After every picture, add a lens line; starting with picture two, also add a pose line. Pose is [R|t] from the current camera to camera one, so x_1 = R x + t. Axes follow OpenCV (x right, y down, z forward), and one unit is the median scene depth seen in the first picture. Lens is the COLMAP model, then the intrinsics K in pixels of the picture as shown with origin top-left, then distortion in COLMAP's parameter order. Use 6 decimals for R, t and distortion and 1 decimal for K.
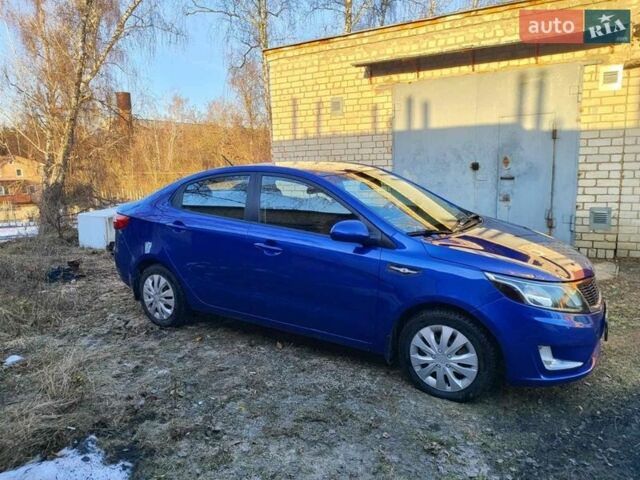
lens RADIAL K [[452.9, 0, 320.0], [0, 452.9, 240.0], [0, 0, 1]] dist [0.030942, -0.026757]
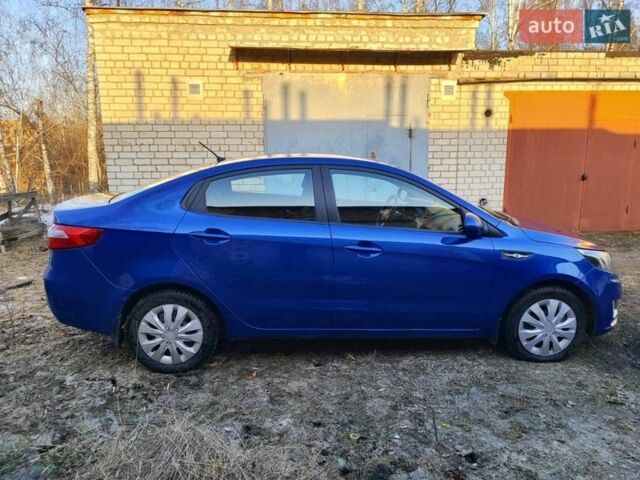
lens RADIAL K [[452.9, 0, 320.0], [0, 452.9, 240.0], [0, 0, 1]] dist [0.030942, -0.026757]
pose [[0.814777, -0.090145, 0.572723, -0.389852], [0.080142, 0.995867, 0.042734, -0.026525], [-0.574208, 0.011080, 0.818634, 0.177046]]
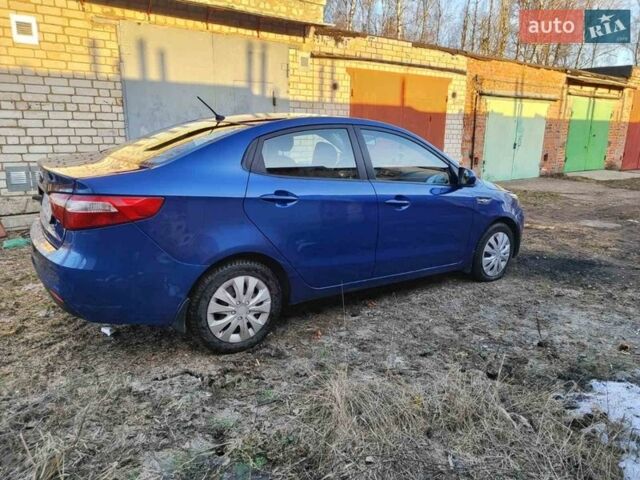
lens RADIAL K [[452.9, 0, 320.0], [0, 452.9, 240.0], [0, 0, 1]] dist [0.030942, -0.026757]
pose [[0.394474, -0.191694, 0.898690, -0.613800], [0.122172, 0.980257, 0.155465, -0.044497], [-0.910749, 0.048468, 0.410106, 0.421539]]
